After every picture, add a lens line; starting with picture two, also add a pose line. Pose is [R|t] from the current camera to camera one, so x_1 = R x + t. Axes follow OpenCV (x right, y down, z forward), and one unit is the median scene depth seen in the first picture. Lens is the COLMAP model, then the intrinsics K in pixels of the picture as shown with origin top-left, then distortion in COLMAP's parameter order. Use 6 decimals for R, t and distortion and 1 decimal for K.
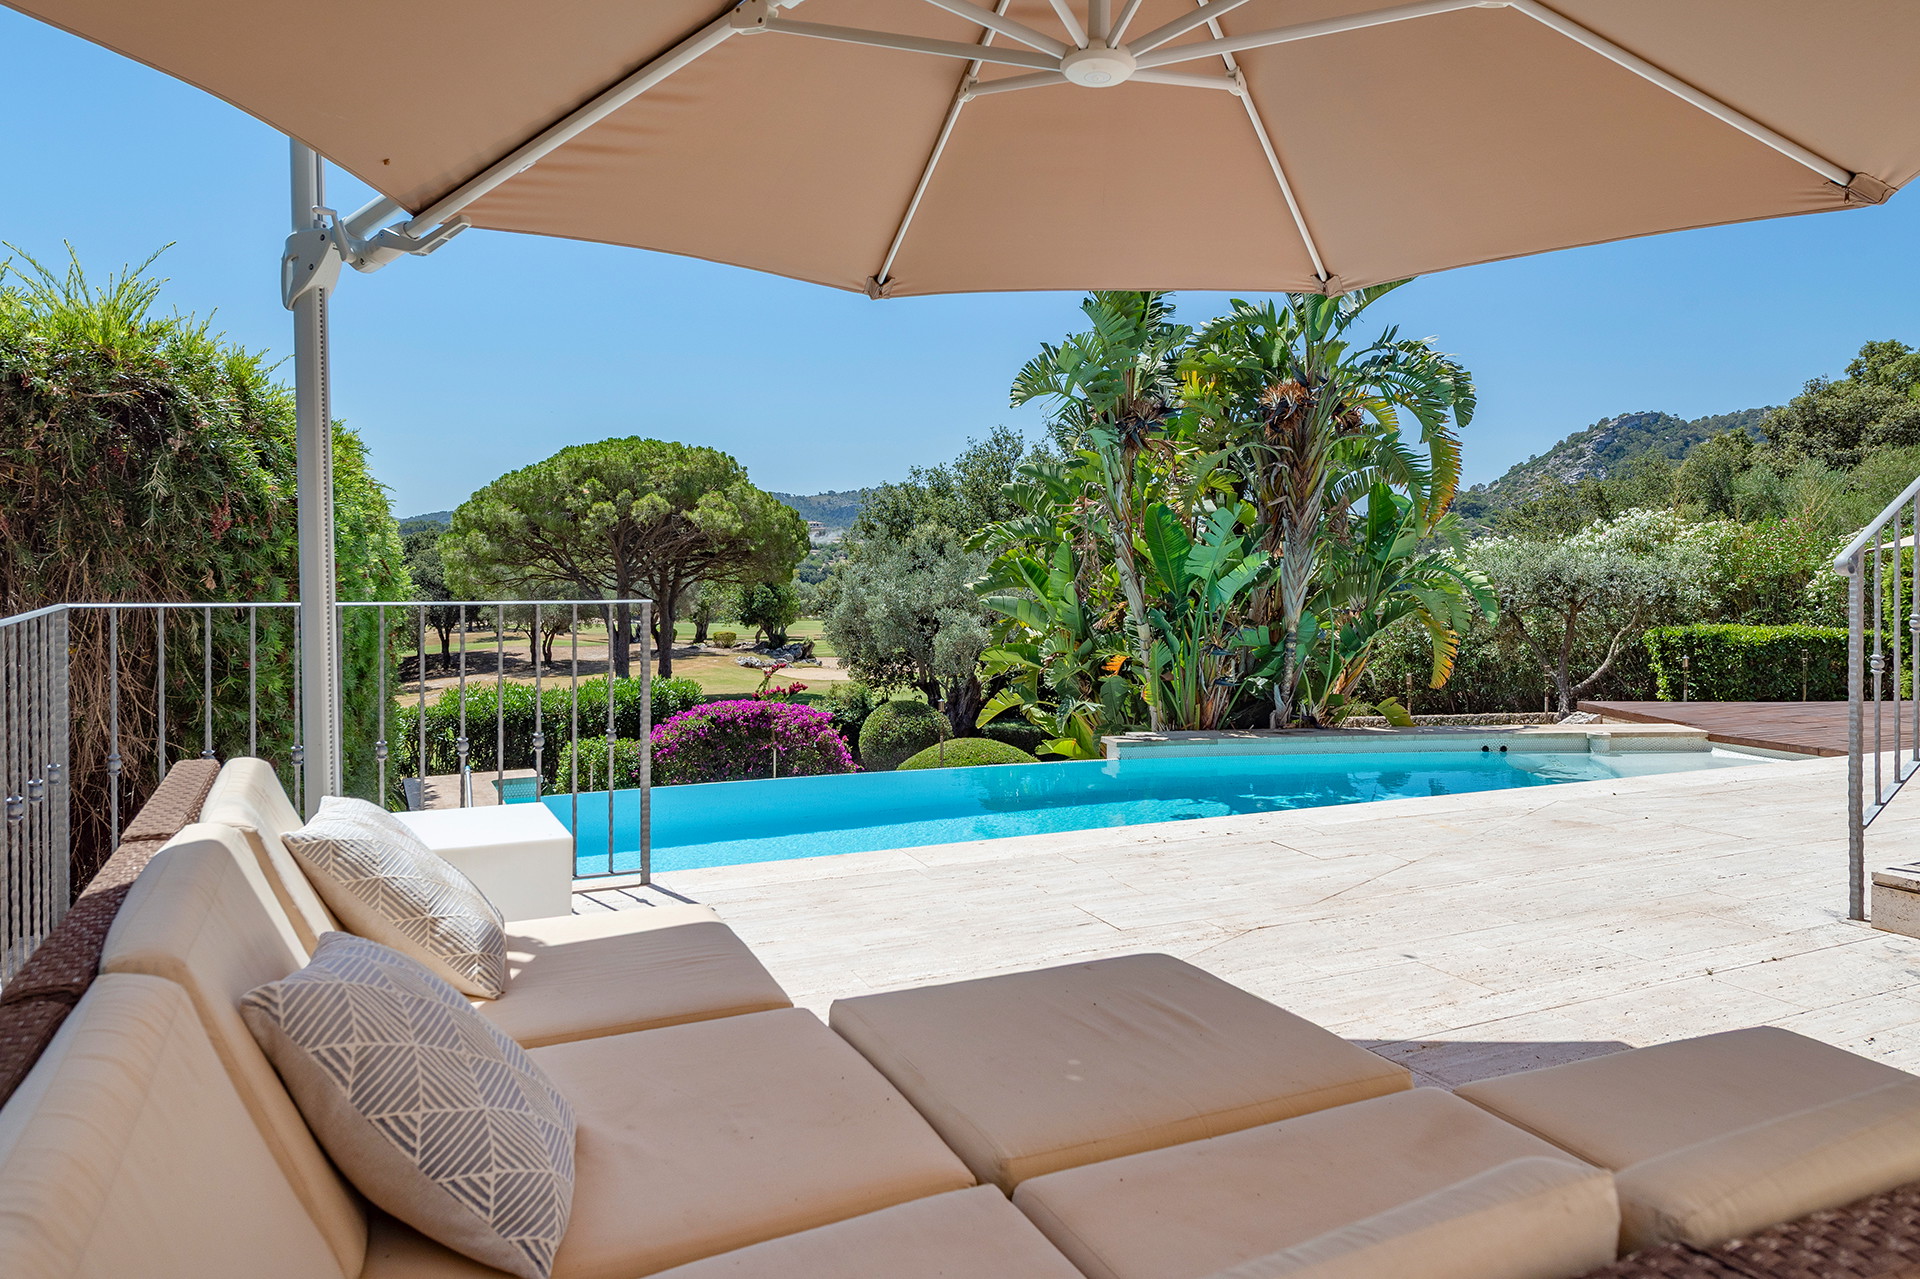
lens RADIAL K [[1312.4, 0, 913.9], [0, 1312.4, 575.7], [0, 0, 1]] dist [0.040917, -0.028174]
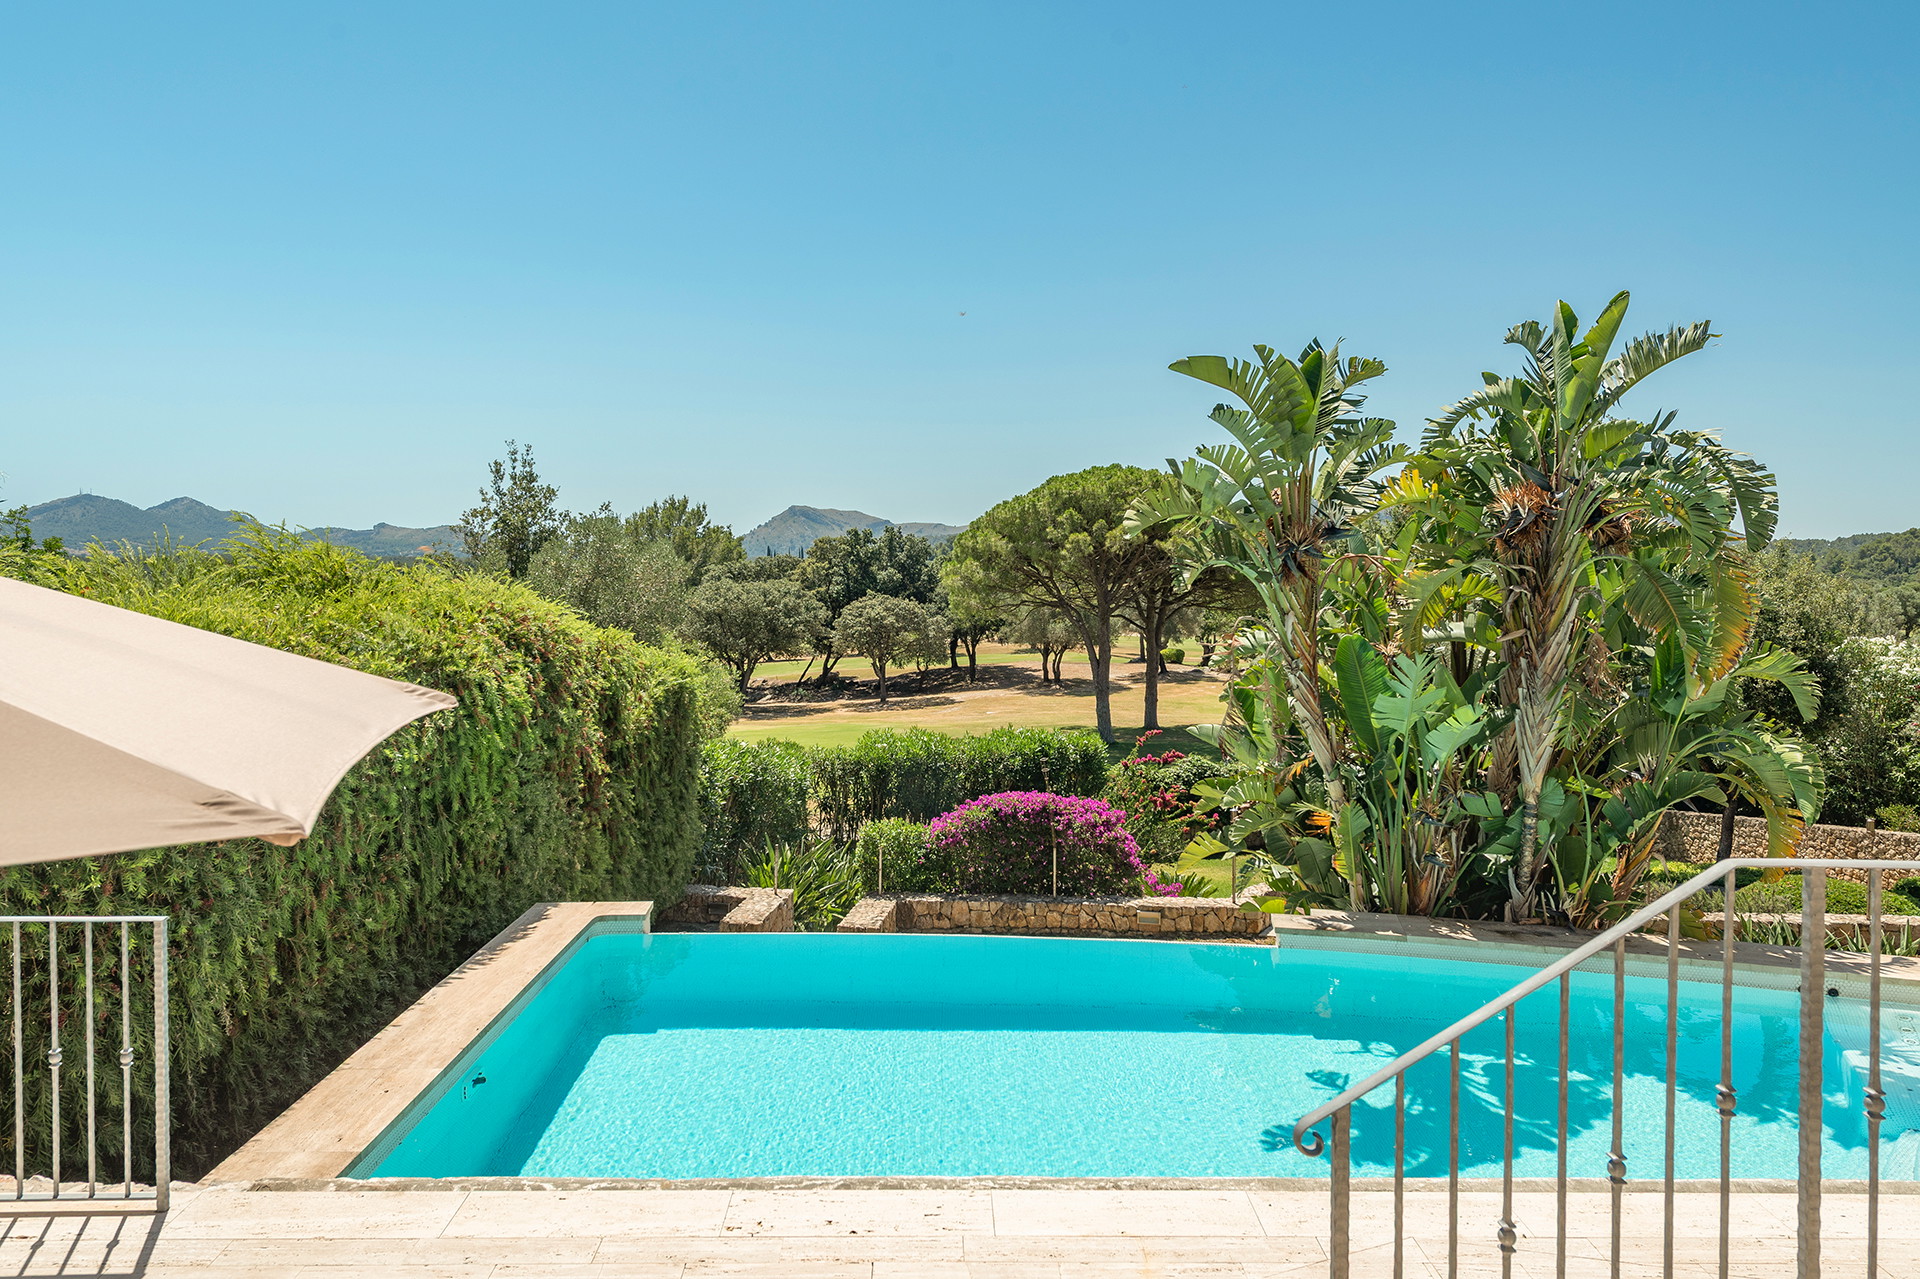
lens RADIAL K [[1312.4, 0, 962.9], [0, 1312.4, 602.2], [0, 0, 1]] dist [0.040917, -0.028174]
pose [[0.922220, 0.011467, -0.386496, 0.290477], [-0.003648, 0.999774, 0.020958, -0.095923], [0.386649, -0.017918, 0.922053, 0.154026]]
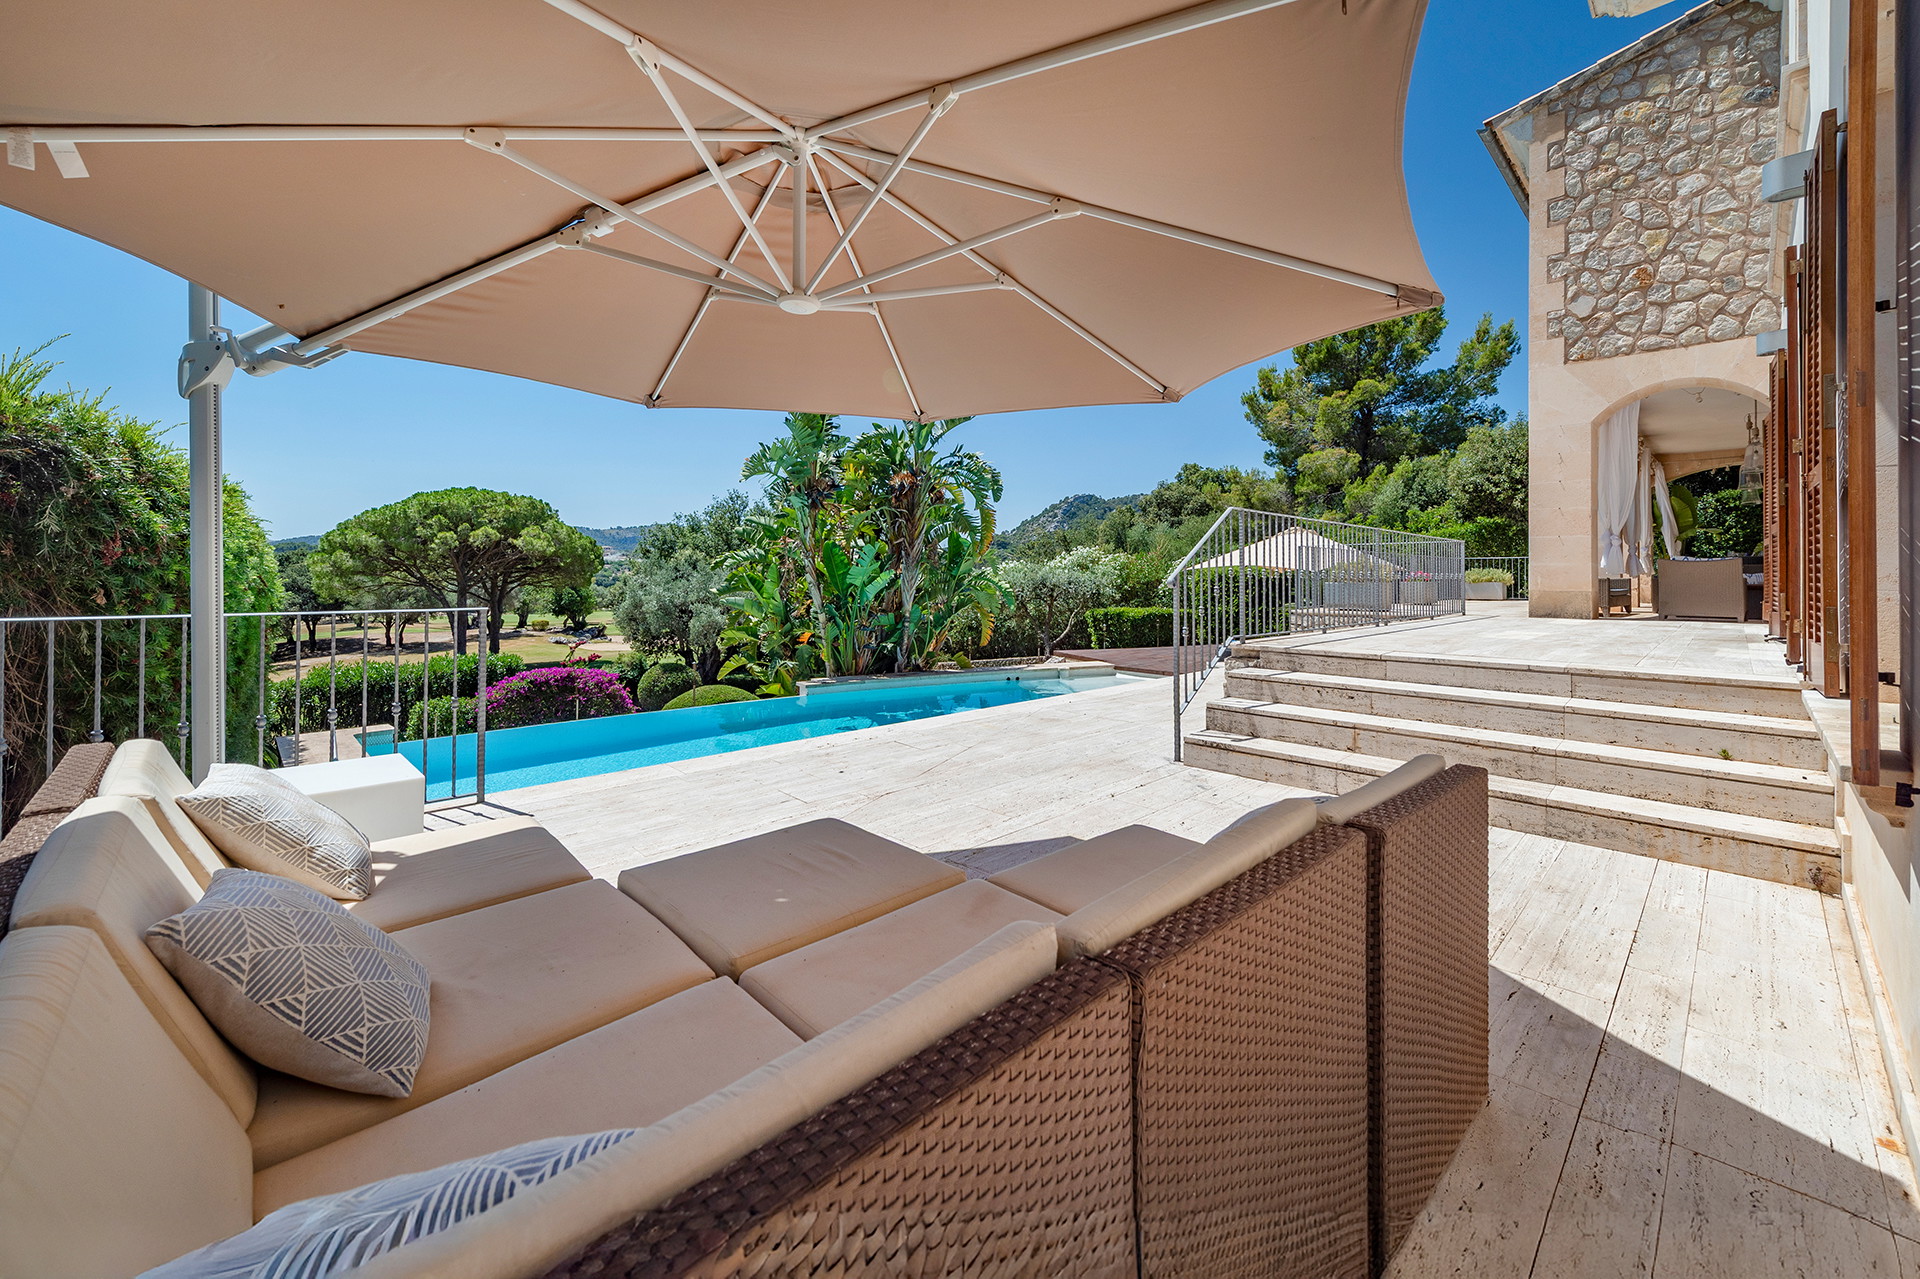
lens RADIAL K [[790.7, 0, 949.2], [0, 790.7, 561.6], [0, 0, 1]] dist [0.013739, -0.002466]
pose [[0.945287, 0.006413, 0.326177, -0.000447], [0.001751, 0.999693, -0.024730, -0.003615], [-0.326235, 0.023948, 0.944985, -0.004404]]
